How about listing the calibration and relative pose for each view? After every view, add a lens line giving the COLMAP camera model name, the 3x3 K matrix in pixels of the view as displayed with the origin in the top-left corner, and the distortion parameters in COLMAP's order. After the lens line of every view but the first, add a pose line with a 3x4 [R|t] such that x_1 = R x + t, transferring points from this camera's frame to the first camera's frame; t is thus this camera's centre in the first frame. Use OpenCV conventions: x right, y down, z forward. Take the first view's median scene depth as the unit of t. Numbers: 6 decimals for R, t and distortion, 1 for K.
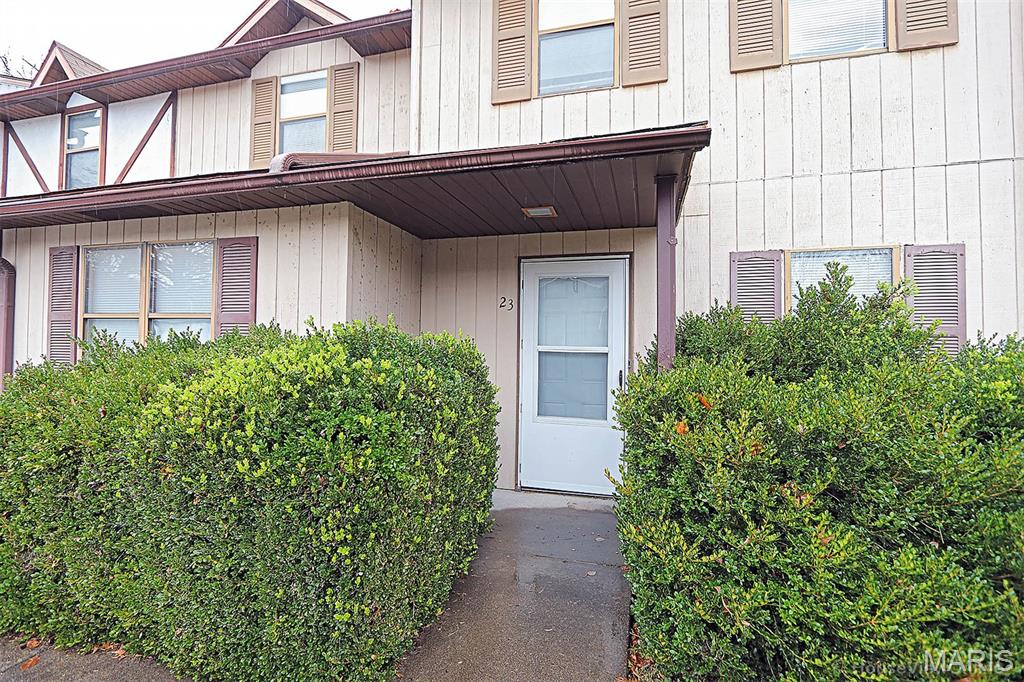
lens RADIAL K [[478.1, 0, 507.4], [0, 478.1, 332.9], [0, 0, 1]] dist [-0.018392, 0.003176]
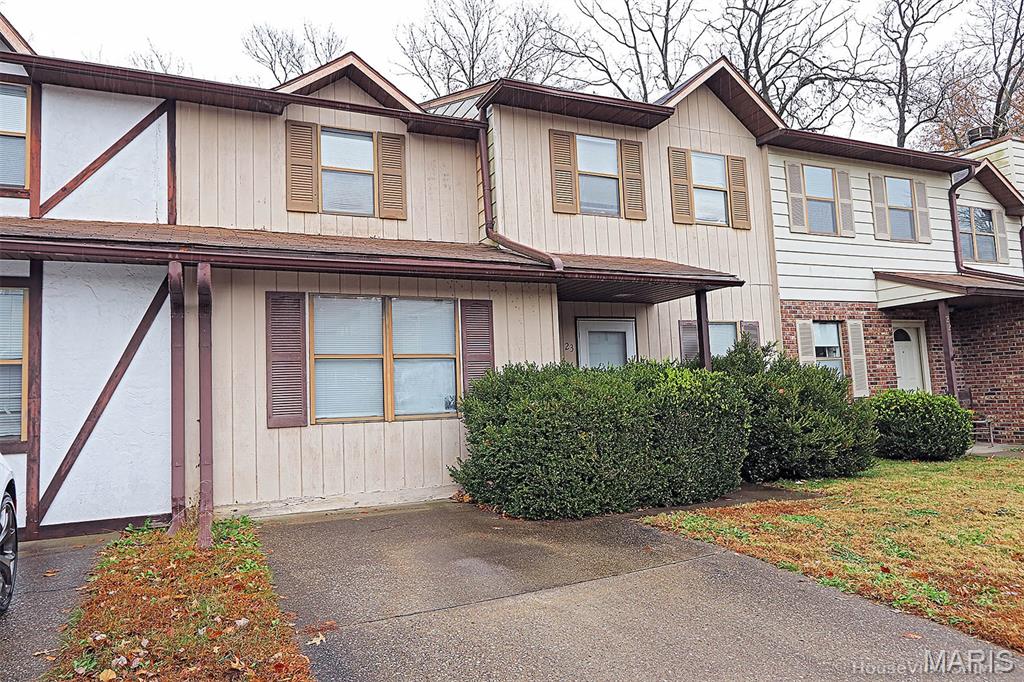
lens RADIAL K [[653.8, 0, 503.0], [0, 653.8, 334.7], [0, 0, 1]] dist [-0.005301, 0.000662]
pose [[0.765223, 0.017442, 0.643530, -1.649157], [0.027437, 0.997841, -0.059671, 0.017039], [-0.643181, 0.063318, 0.763092, -0.478204]]
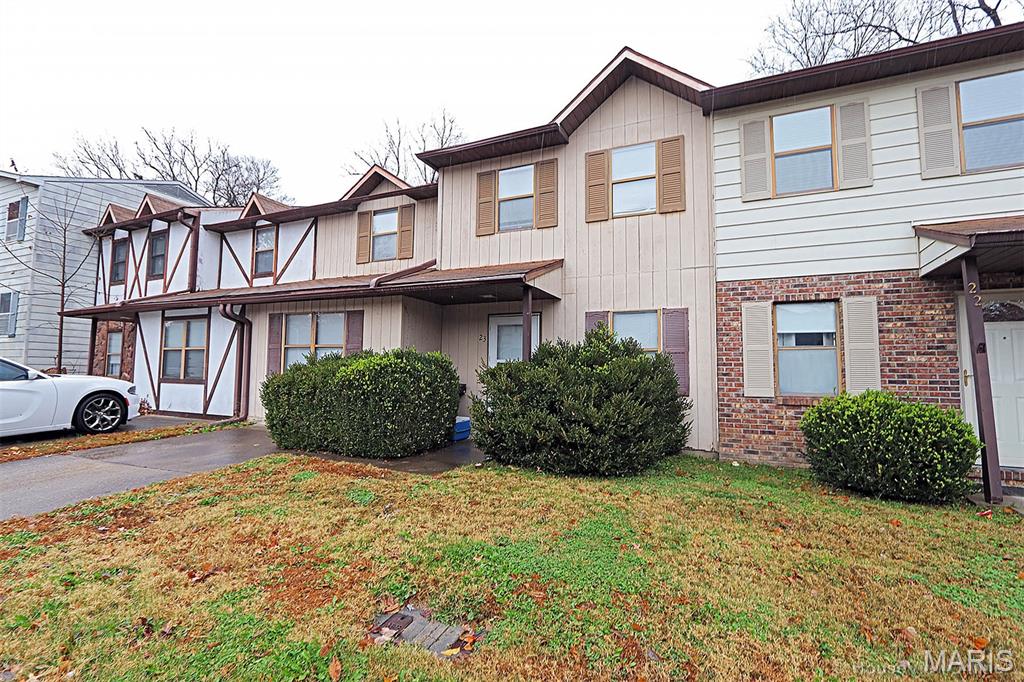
lens RADIAL K [[478.1, 0, 510.0], [0, 478.1, 334.7], [0, 0, 1]] dist [-0.018392, 0.003176]
pose [[0.987806, -0.011419, -0.155270, 0.460679], [0.003826, 0.998786, -0.049113, 0.022726], [0.155643, 0.047920, 0.986650, -1.013932]]
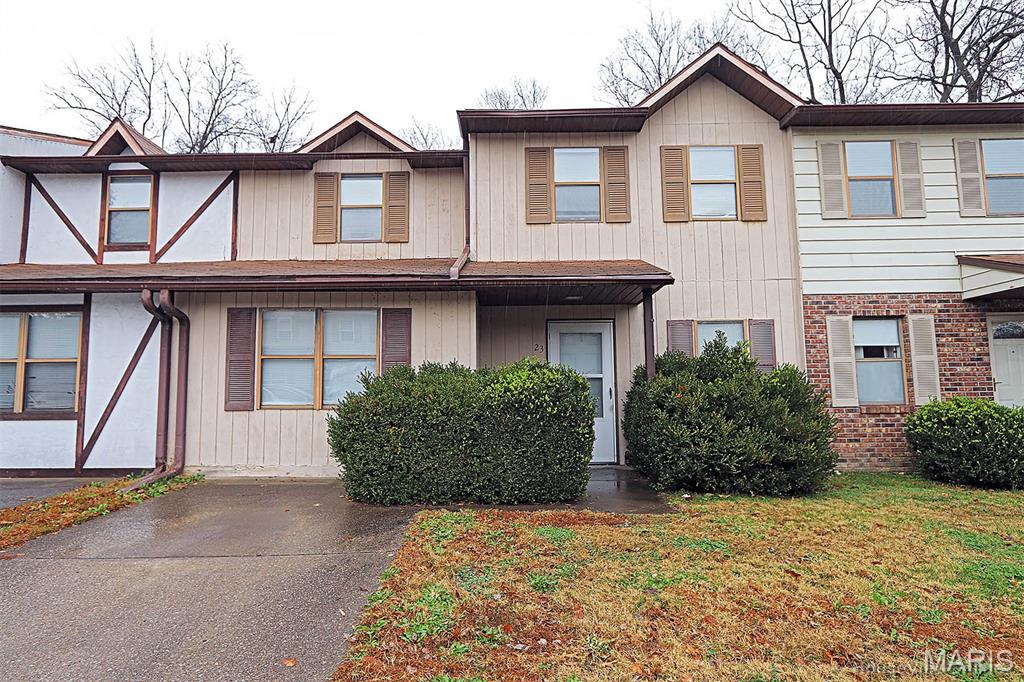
lens RADIAL K [[560.5, 0, 508.1], [0, 560.5, 335.8], [0, 0, 1]] dist [-0.012606, 0.002881]
pose [[0.964372, 0.005378, 0.264494, -0.669563], [0.012556, 0.997736, -0.066067, 0.021951], [-0.264250, 0.067034, 0.962122, -0.878346]]
